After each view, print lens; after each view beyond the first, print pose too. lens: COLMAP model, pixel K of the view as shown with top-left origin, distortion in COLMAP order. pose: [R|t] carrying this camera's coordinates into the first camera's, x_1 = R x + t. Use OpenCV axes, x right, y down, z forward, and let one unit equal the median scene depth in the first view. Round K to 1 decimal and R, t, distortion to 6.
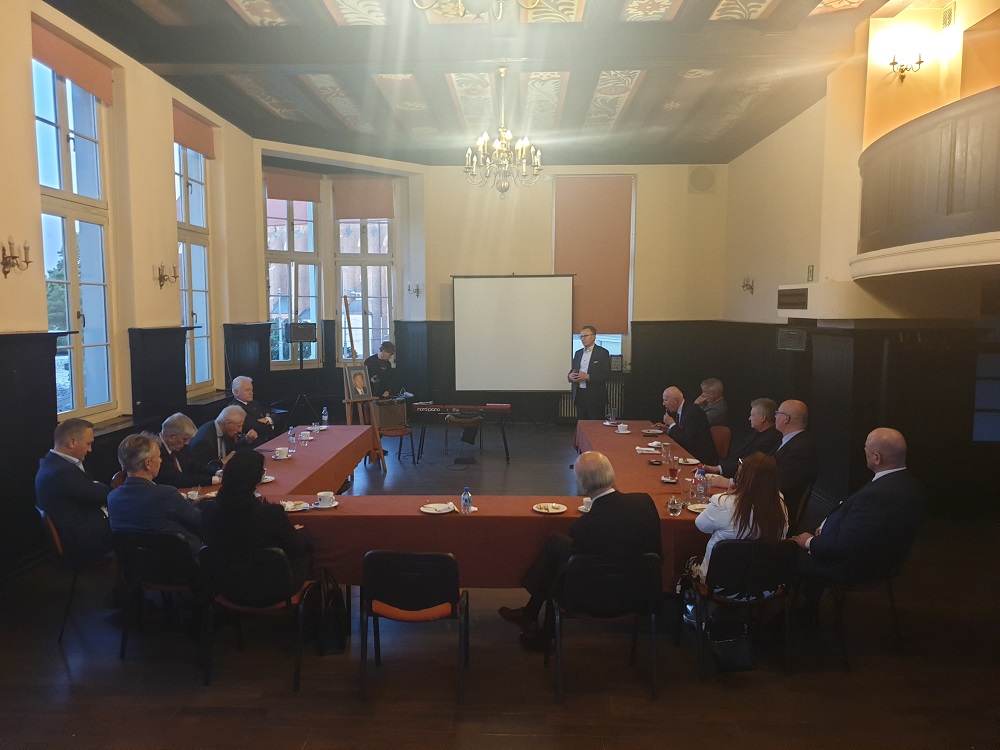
lens RADIAL K [[740.2, 0, 500.0], [0, 740.2, 375.0], [0, 0, 1]] dist [-0.000878, -0.000699]
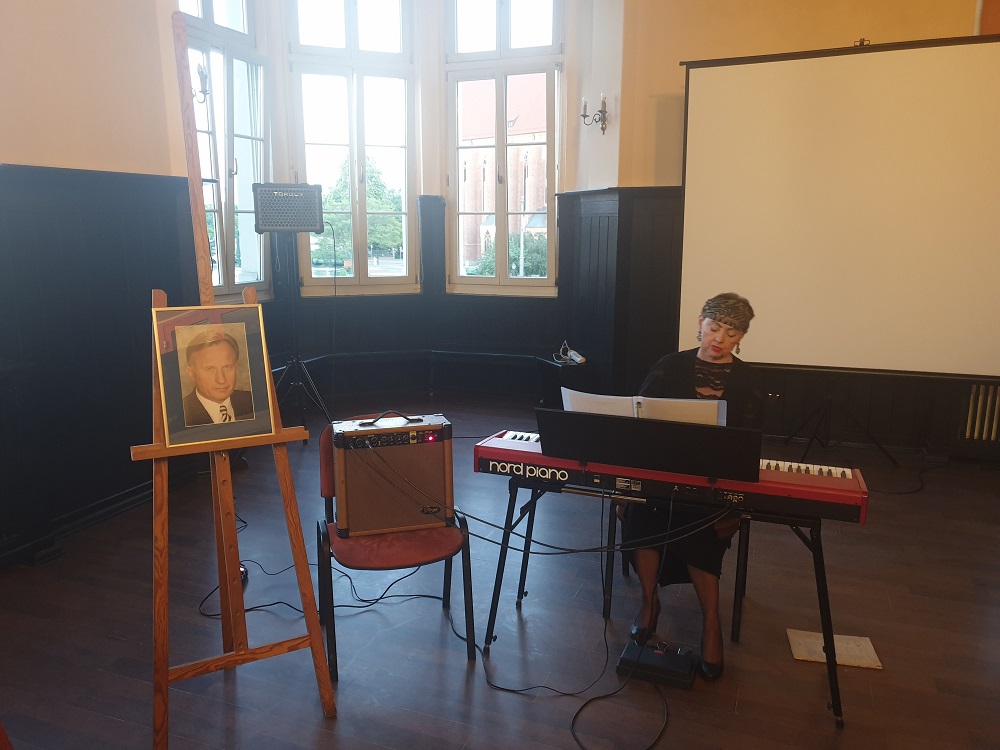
lens RADIAL K [[740.2, 0, 500.0], [0, 740.2, 375.0], [0, 0, 1]] dist [-0.000878, -0.000699]
pose [[0.939664, 0.065230, -0.335823, -0.014715], [-0.027475, 0.992872, 0.115976, -0.014251], [0.340995, -0.099751, 0.934758, 0.568135]]
